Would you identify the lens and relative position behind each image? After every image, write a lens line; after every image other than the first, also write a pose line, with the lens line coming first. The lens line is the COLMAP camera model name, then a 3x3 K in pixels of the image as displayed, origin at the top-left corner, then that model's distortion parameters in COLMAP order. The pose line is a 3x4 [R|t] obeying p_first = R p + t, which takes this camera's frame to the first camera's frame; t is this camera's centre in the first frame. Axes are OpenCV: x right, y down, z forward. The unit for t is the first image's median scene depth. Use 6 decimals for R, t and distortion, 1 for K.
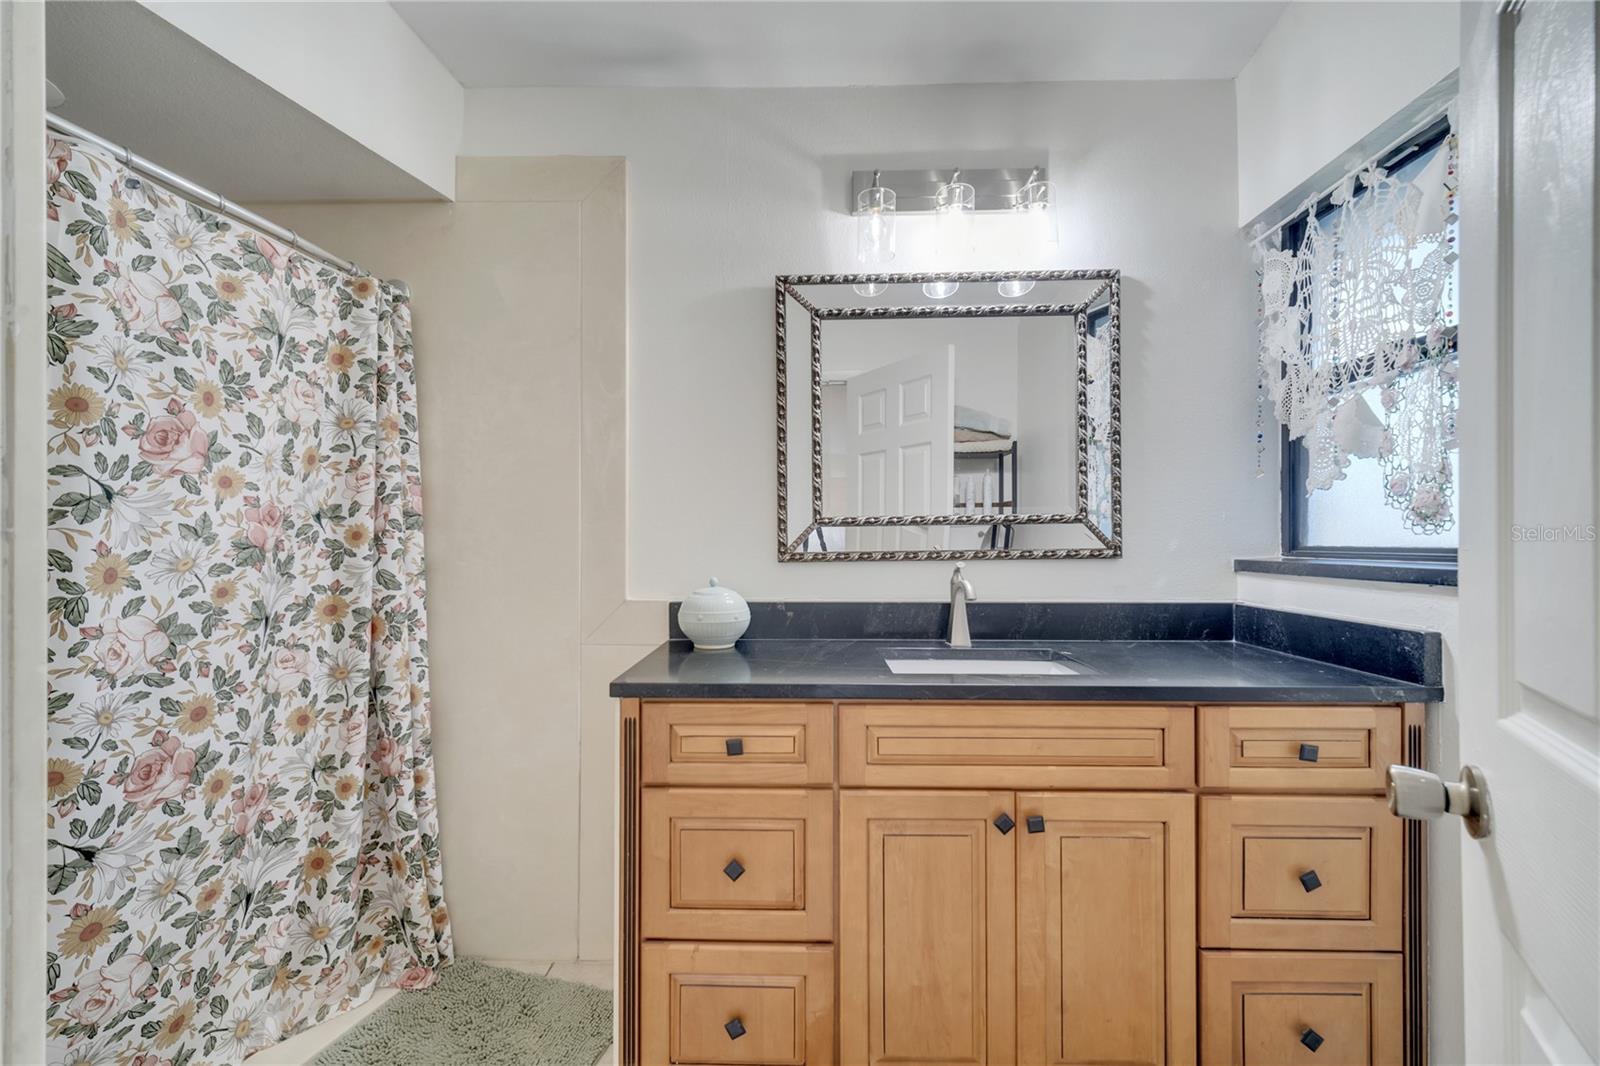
lens RADIAL K [[647.3, 0, 794.1], [0, 647.3, 543.9], [0, 0, 1]] dist [0.004653, -0.000756]
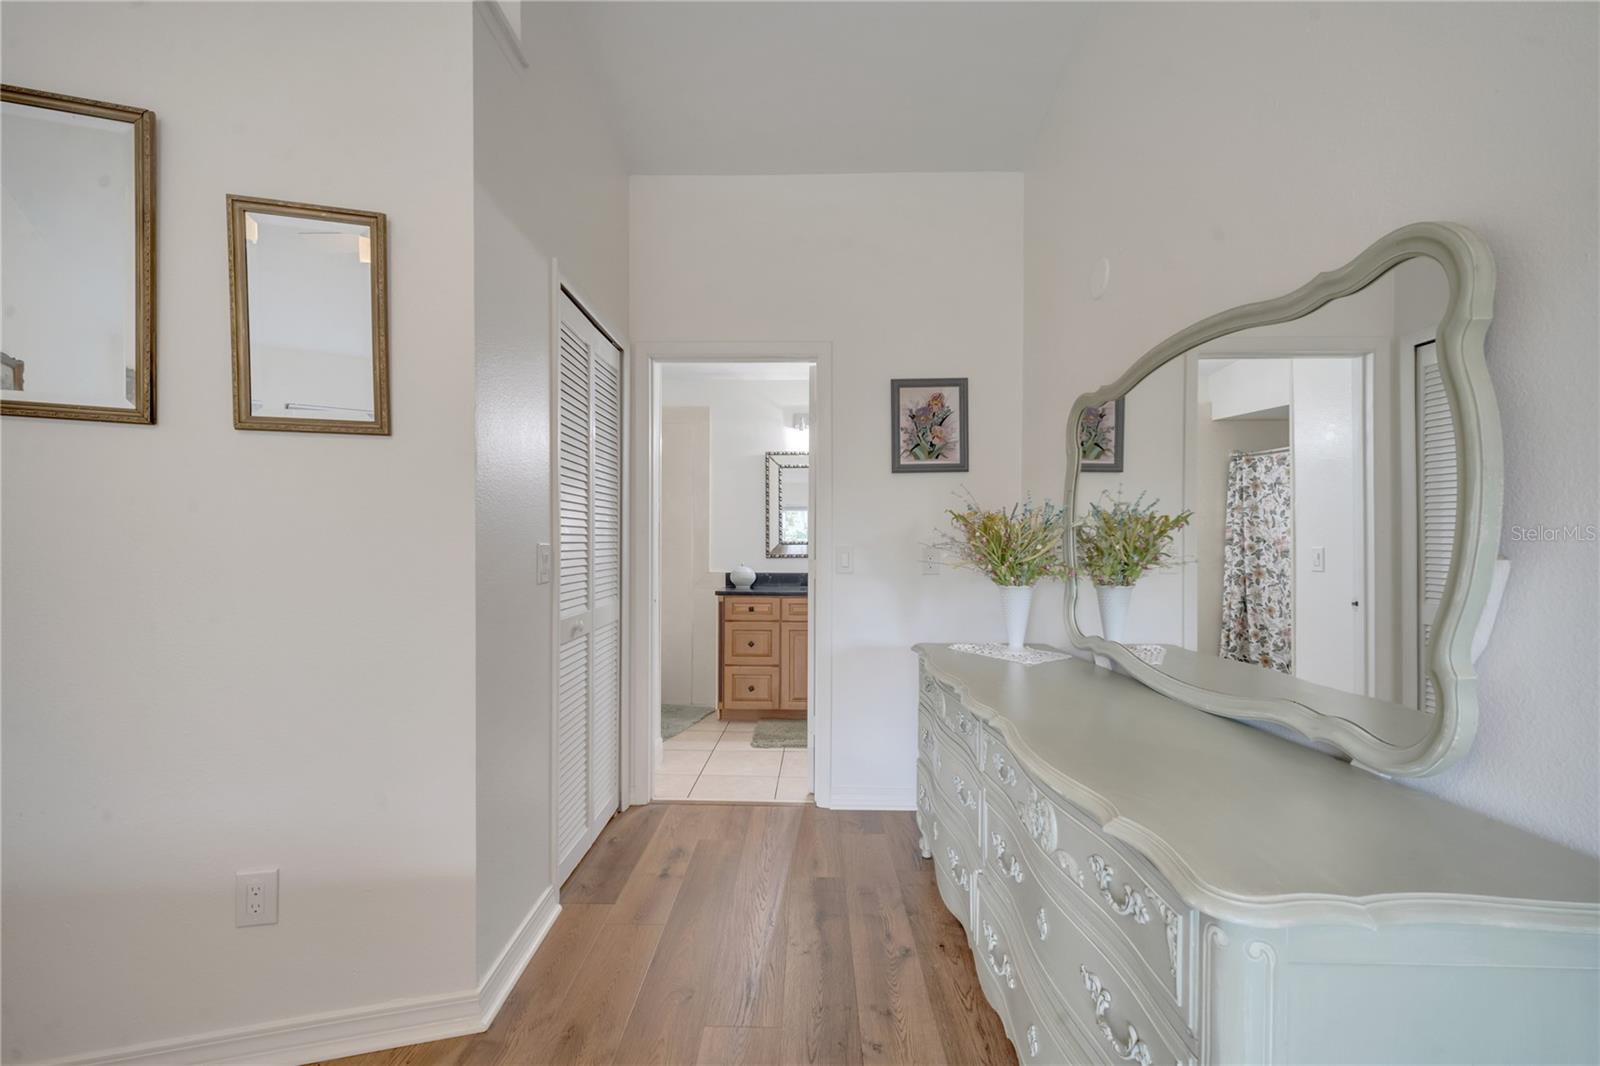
lens RADIAL K [[653.8, 0, 793.8], [0, 653.8, 556.2], [0, 0, 1]] dist [0.004659, -0.000507]
pose [[0.999969, 0.004829, -0.006285, 0.155349], [-0.004808, 0.999983, 0.003319, 0.015534], [0.006301, -0.003289, 0.999975, -2.482155]]
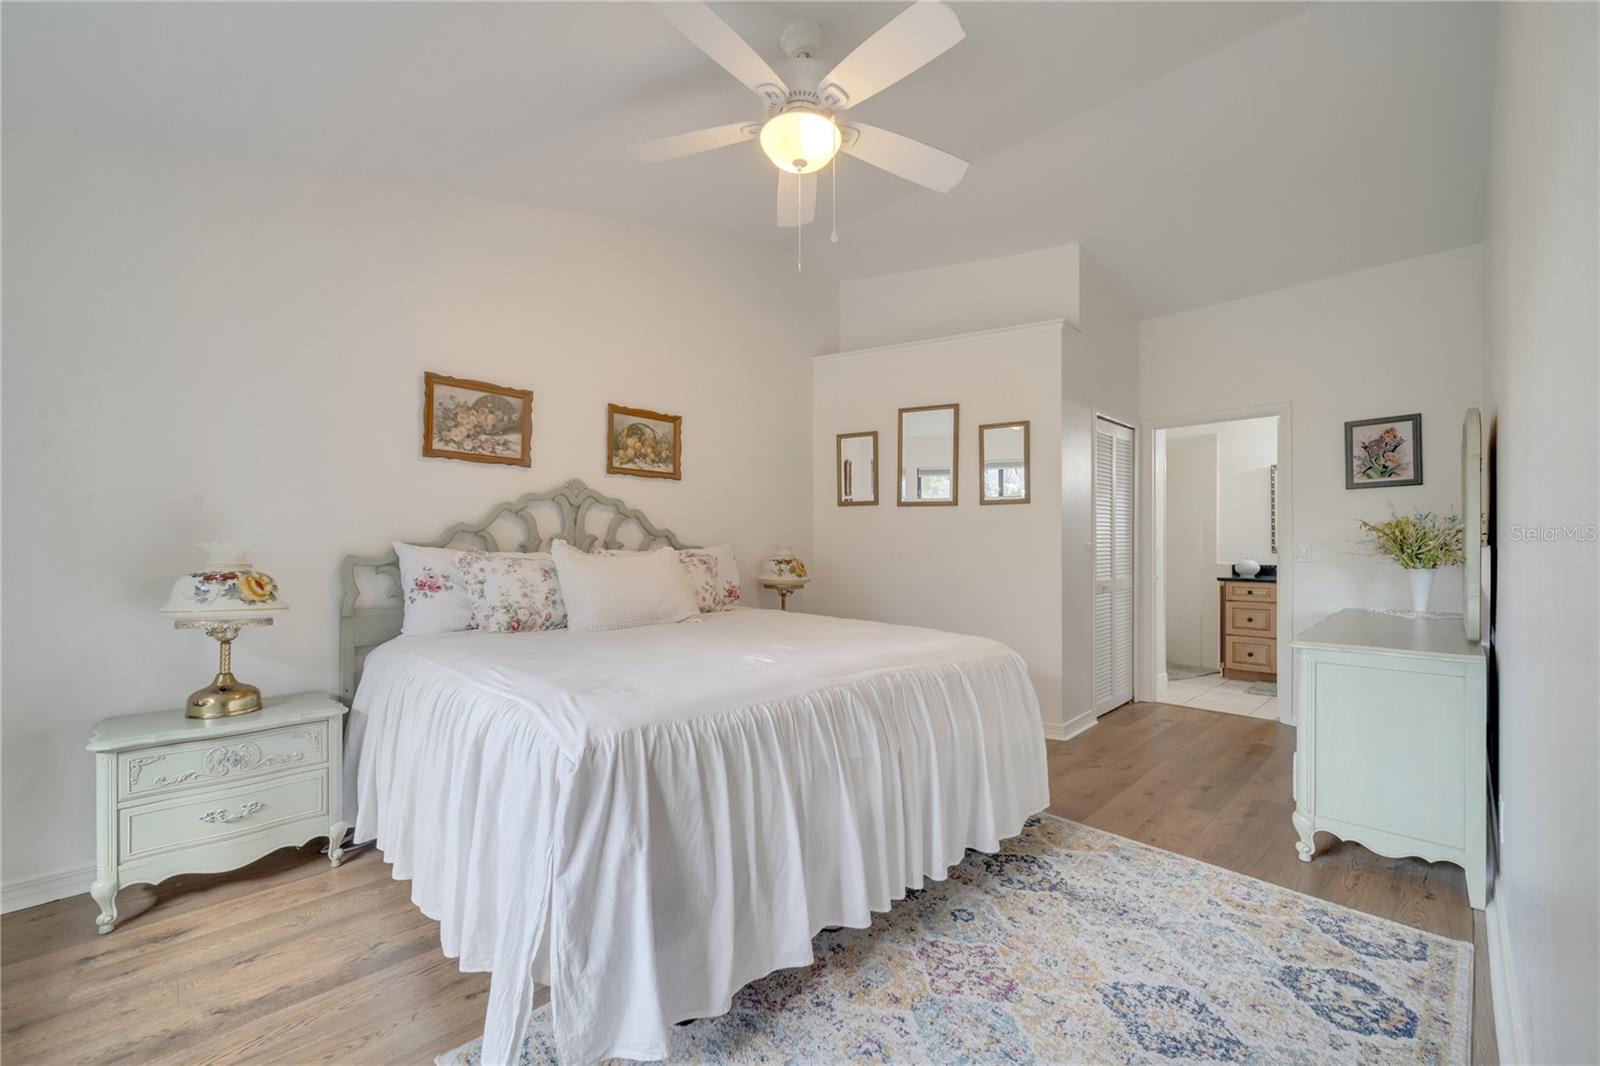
lens RADIAL K [[656.2, 0, 795.5], [0, 656.2, 547.2], [0, 0, 1]] dist [0.006673, -0.000072]
pose [[0.716264, -0.000193, -0.697829, 0.822221], [-0.003739, 0.999985, -0.004115, 0.032127], [0.697819, 0.005556, 0.716252, -4.387565]]
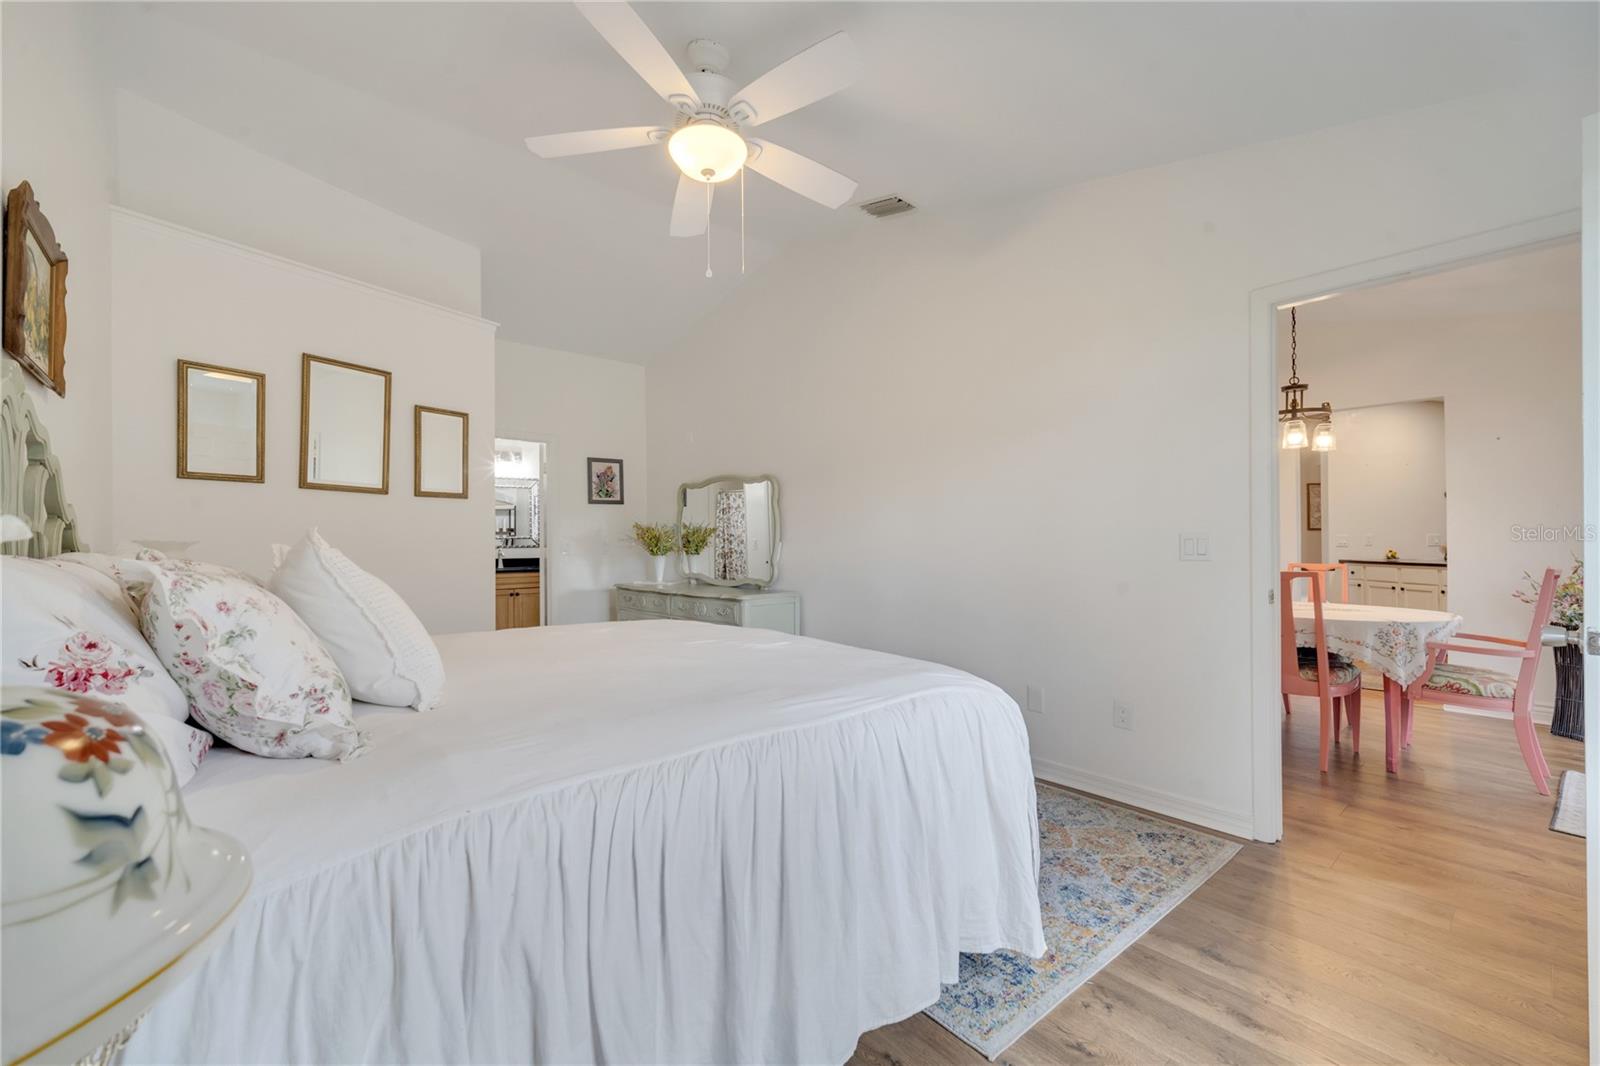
lens RADIAL K [[643.6, 0, 793.6], [0, 643.6, 537.9], [0, 0, 1]] dist [0.006046, -0.000813]
pose [[0.745872, -0.000619, 0.666089, -1.509304], [0.009240, 0.999913, -0.009419, 0.026539], [-0.666025, 0.013180, 0.745813, -4.590460]]
